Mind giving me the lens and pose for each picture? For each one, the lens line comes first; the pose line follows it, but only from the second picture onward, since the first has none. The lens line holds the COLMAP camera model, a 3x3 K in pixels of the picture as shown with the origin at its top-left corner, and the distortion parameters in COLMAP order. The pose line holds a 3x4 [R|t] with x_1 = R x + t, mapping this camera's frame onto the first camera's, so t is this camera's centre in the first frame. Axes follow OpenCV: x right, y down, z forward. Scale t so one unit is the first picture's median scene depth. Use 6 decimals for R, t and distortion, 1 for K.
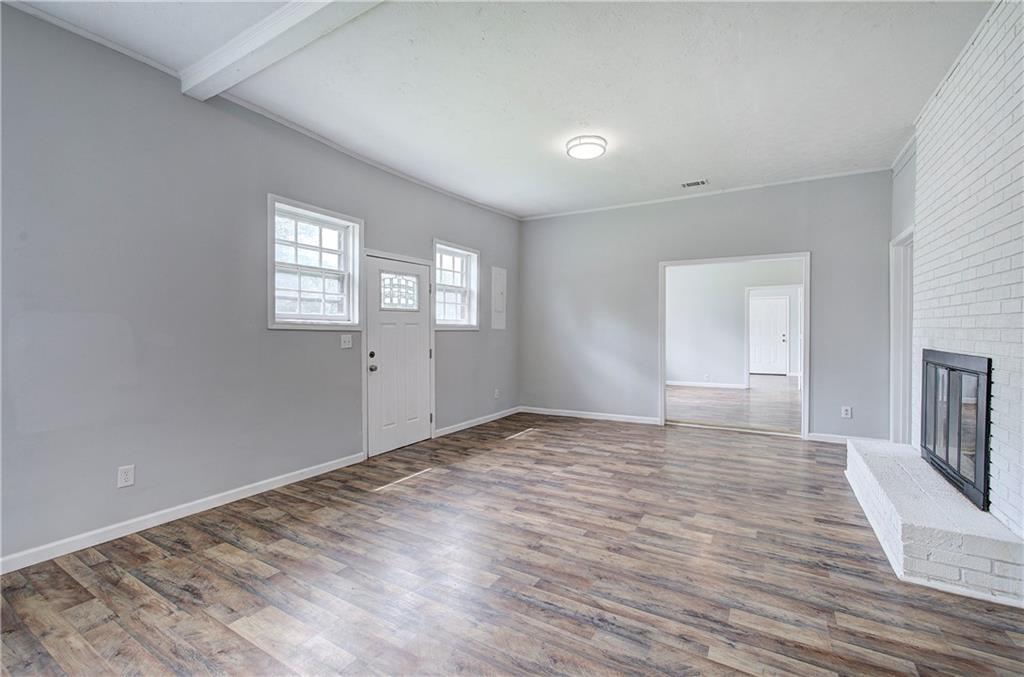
lens RADIAL K [[436.0, 0, 524.5], [0, 436.0, 338.9], [0, 0, 1]] dist [0.000043, 0.000273]
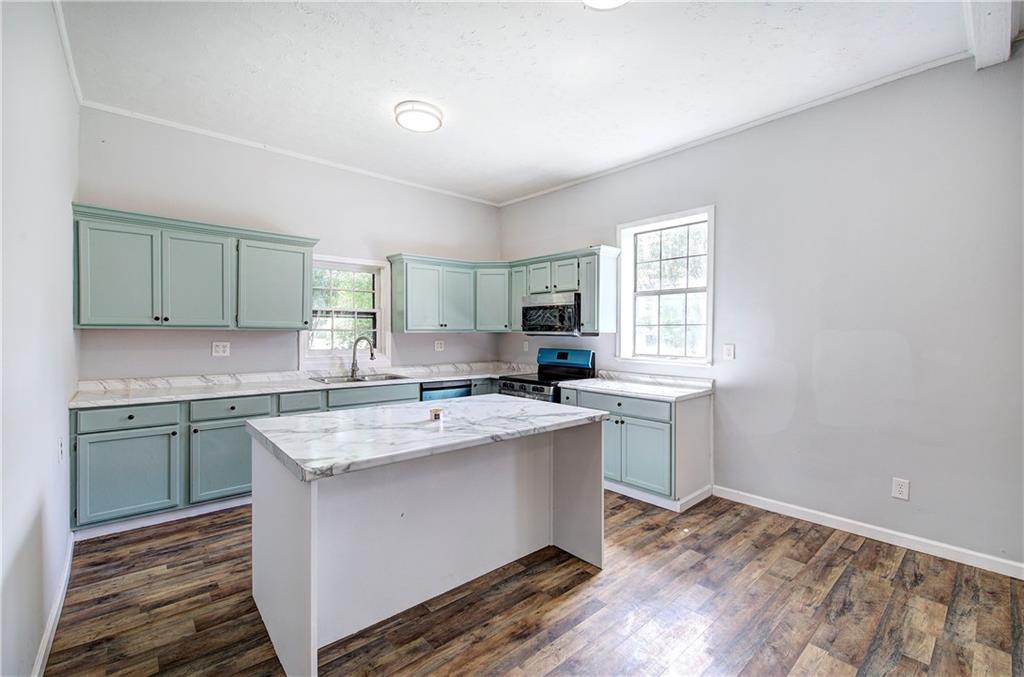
lens RADIAL K [[436.0, 0, 515.3], [0, 436.0, 336.9], [0, 0, 1]] dist [0.000043, 0.000273]
pose [[-0.325824, 0.002122, -0.945428, 0.338714], [-0.014816, 0.999863, 0.007350, -0.033863], [0.945314, 0.016402, -0.325748, 0.463184]]
